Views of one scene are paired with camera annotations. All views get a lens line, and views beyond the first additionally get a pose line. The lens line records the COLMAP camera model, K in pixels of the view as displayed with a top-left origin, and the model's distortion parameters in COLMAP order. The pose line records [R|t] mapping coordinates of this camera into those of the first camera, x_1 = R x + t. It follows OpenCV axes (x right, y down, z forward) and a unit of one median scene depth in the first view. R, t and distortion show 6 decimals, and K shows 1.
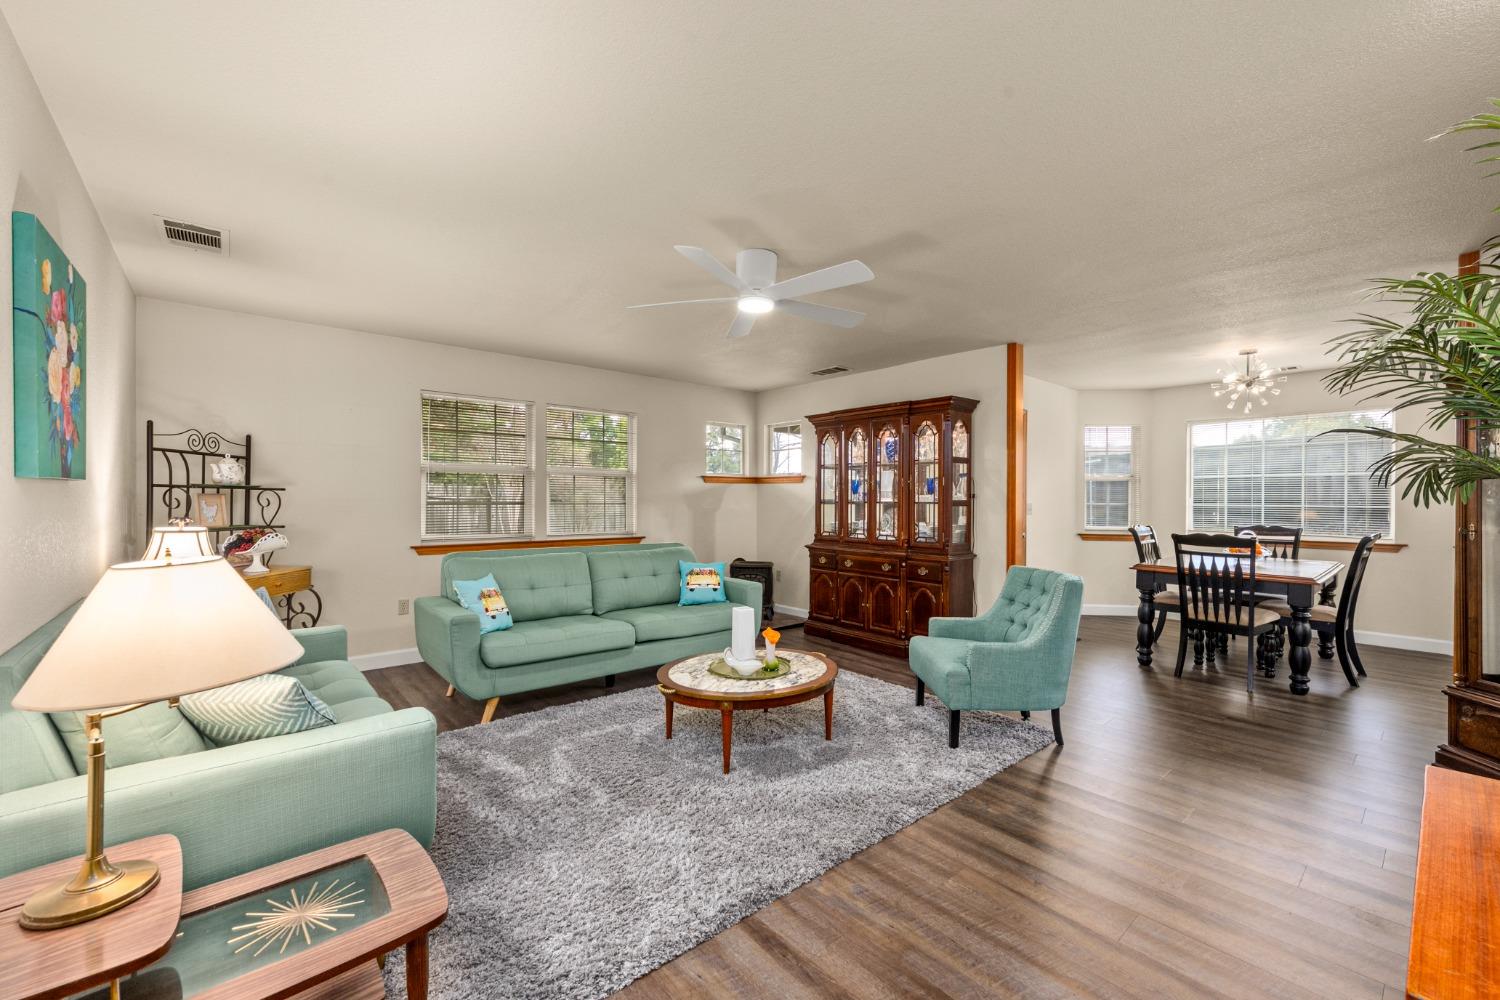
lens RADIAL K [[600.7, 0, 746.3], [0, 600.7, 505.5], [0, 0, 1]] dist [-0.001156, -0.000033]
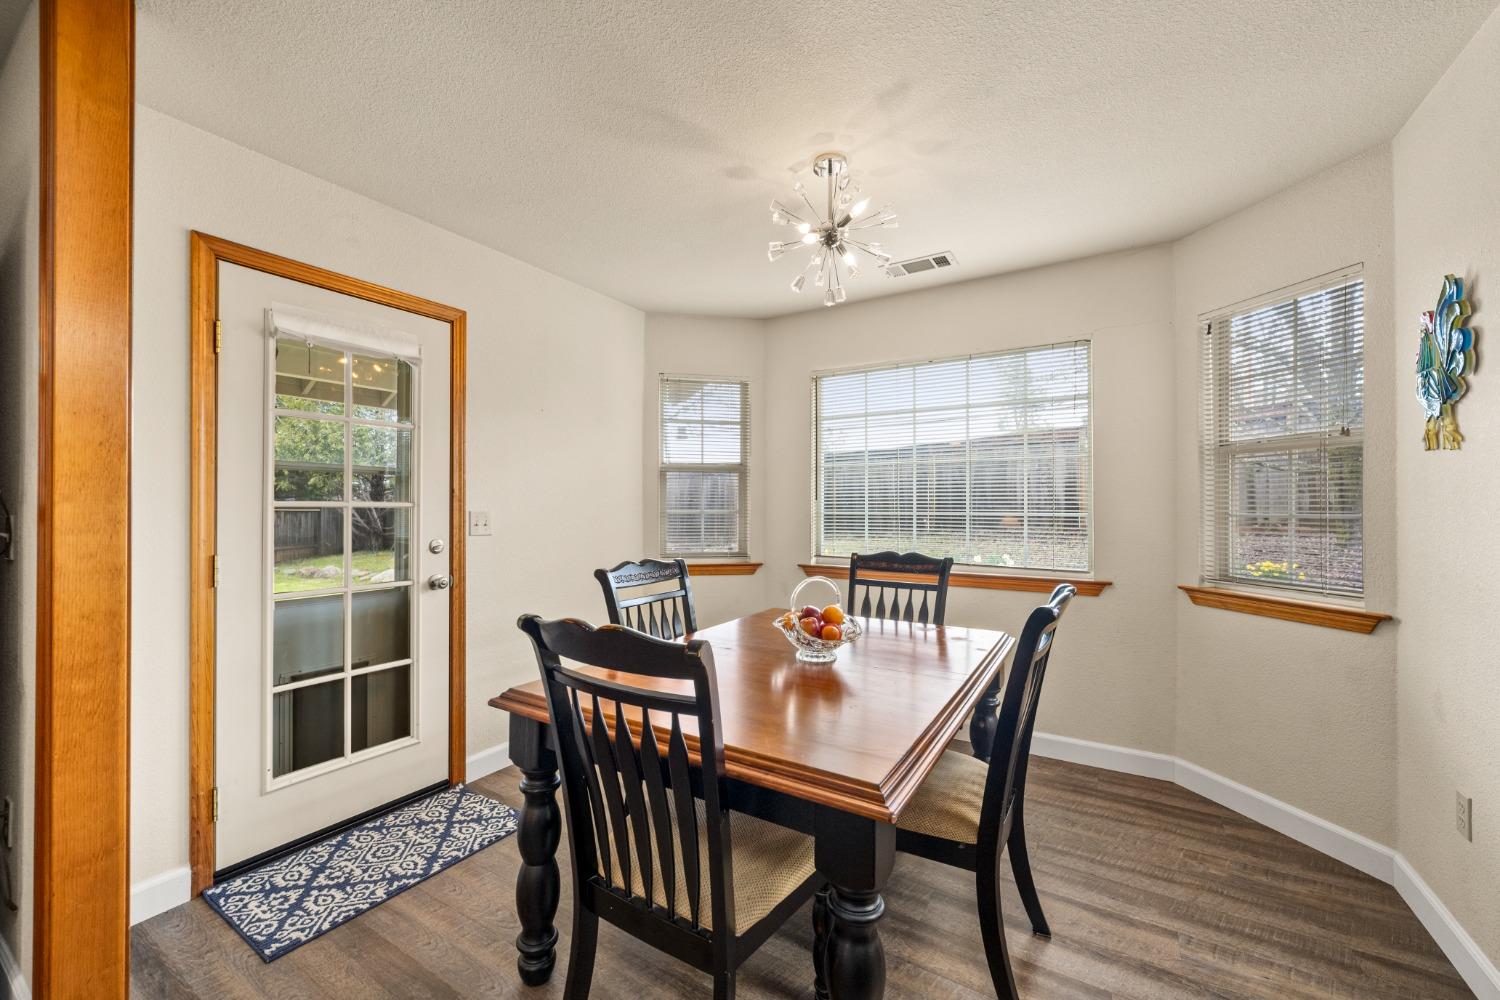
lens RADIAL K [[600.7, 0, 746.3], [0, 600.7, 505.5], [0, 0, 1]] dist [-0.001156, -0.000033]
pose [[0.953411, -0.002591, 0.301663, 0.922794], [0.009203, 0.999748, -0.020499, -0.000291], [-0.301534, 0.022320, 0.953194, 0.861475]]
